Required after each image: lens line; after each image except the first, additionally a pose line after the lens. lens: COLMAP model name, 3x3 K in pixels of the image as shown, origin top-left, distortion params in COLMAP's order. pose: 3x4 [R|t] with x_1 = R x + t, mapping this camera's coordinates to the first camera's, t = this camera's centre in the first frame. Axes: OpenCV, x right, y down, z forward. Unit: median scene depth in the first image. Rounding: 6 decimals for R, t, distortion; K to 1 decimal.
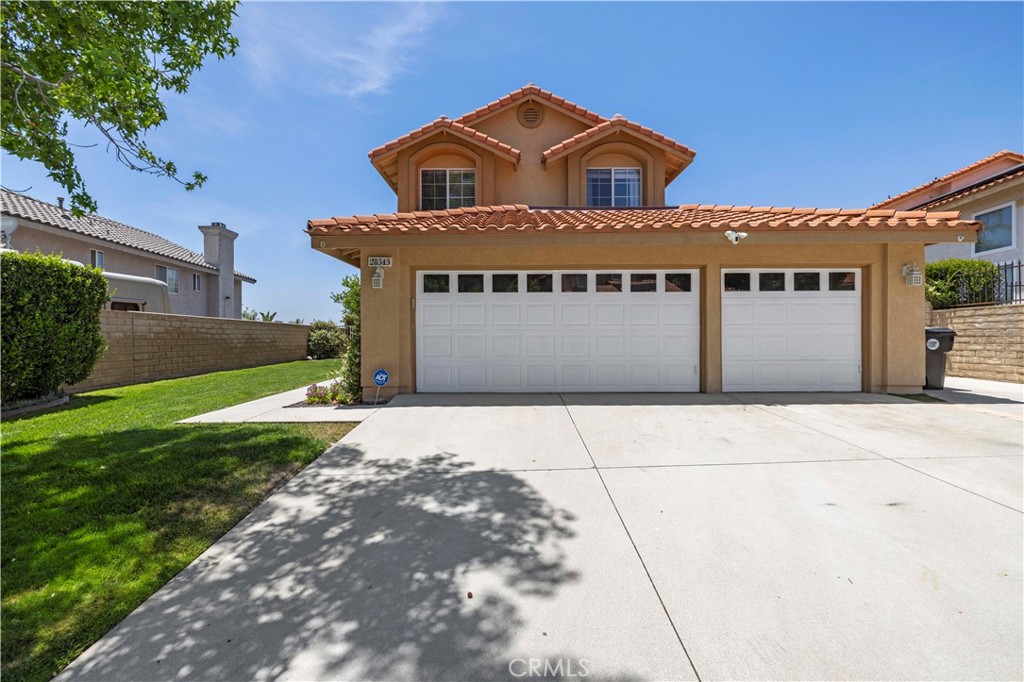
lens RADIAL K [[436.5, 0, 503.4], [0, 436.5, 332.7], [0, 0, 1]] dist [0.007917, -0.000265]
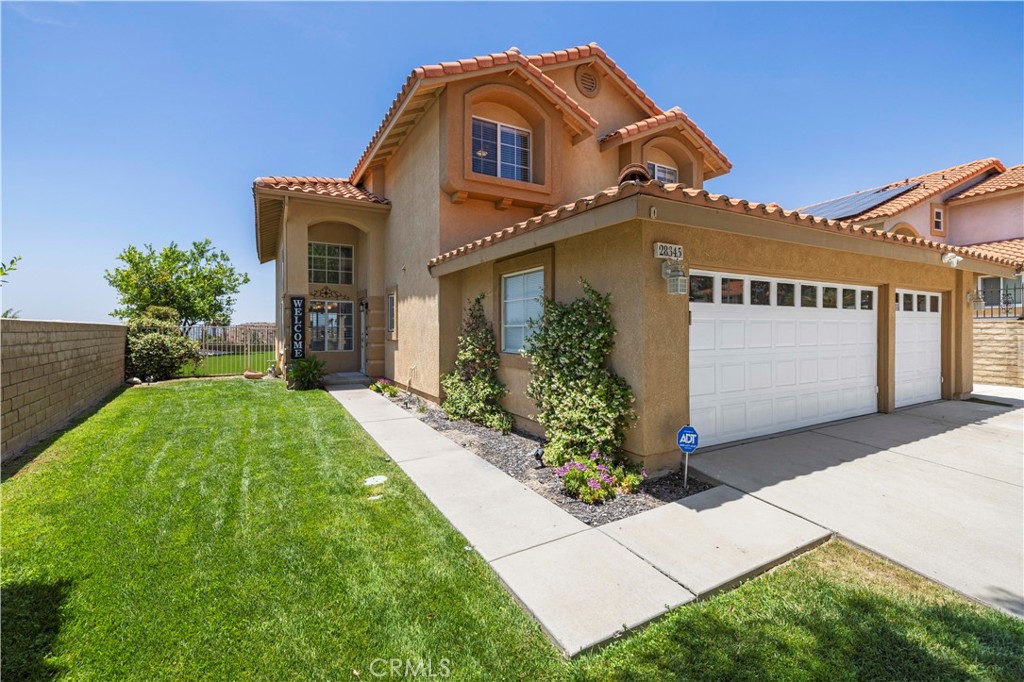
lens RADIAL K [[436.5, 0, 504.2], [0, 436.5, 330.0], [0, 0, 1]] dist [0.007917, -0.000265]
pose [[0.869419, 0.000827, 0.494074, -0.767445], [-0.006292, 0.999936, 0.009399, -0.052834], [-0.494035, -0.011280, 0.869369, 0.556194]]
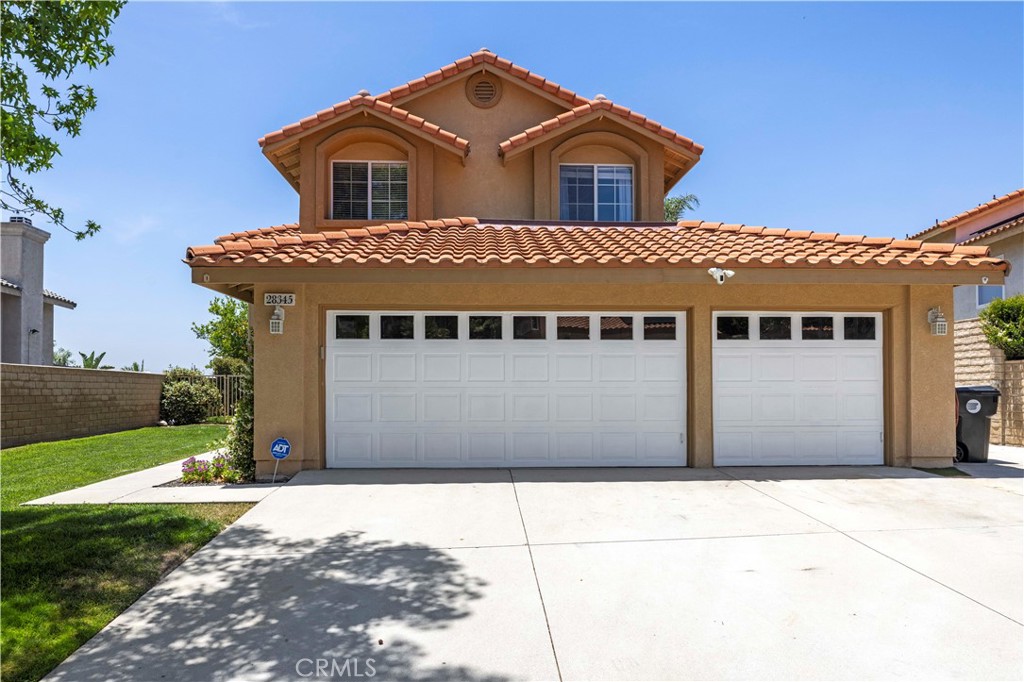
lens RADIAL K [[692.6, 0, 493.1], [0, 692.6, 373.6], [0, 0, 1]] dist [0.007758, -0.003668]
pose [[0.998913, 0.003540, 0.046475, 0.039457], [-0.002948, 0.999914, -0.012797, -0.014997], [-0.046516, 0.012646, 0.998837, -0.242123]]
